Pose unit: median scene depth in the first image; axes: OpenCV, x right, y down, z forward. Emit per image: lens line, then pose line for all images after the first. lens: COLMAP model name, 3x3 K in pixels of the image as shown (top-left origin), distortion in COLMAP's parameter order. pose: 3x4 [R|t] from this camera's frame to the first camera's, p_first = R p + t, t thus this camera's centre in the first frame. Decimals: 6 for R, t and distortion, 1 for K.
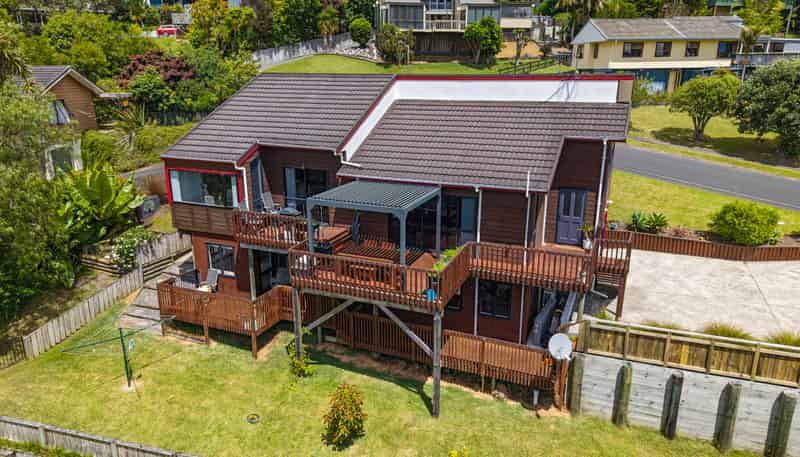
lens RADIAL K [[569.0, 0, 400.4], [0, 569.0, 249.1], [0, 0, 1]] dist [0.047138, 0.000669]
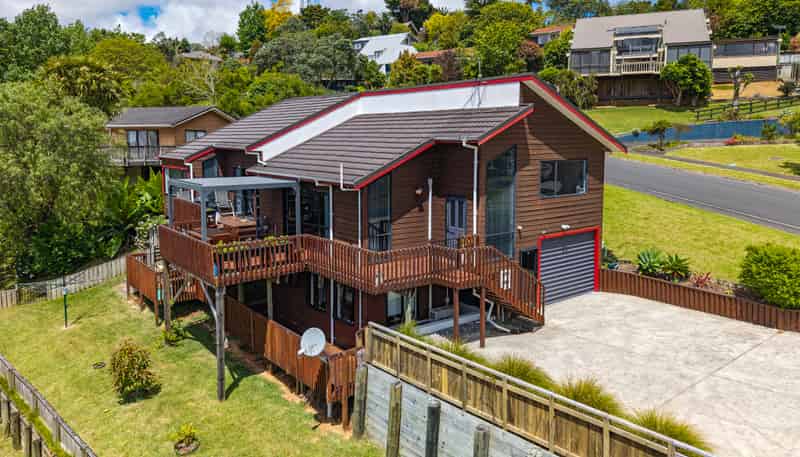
lens RADIAL K [[589.4, 0, 395.1], [0, 589.4, 192.1], [0, 0, 1]] dist [0.040397, -0.003578]
pose [[0.865127, 0.040894, -0.499884, 0.705271], [-0.144236, 0.974853, -0.169874, 0.062922], [0.480366, 0.219063, 0.849270, 0.162710]]
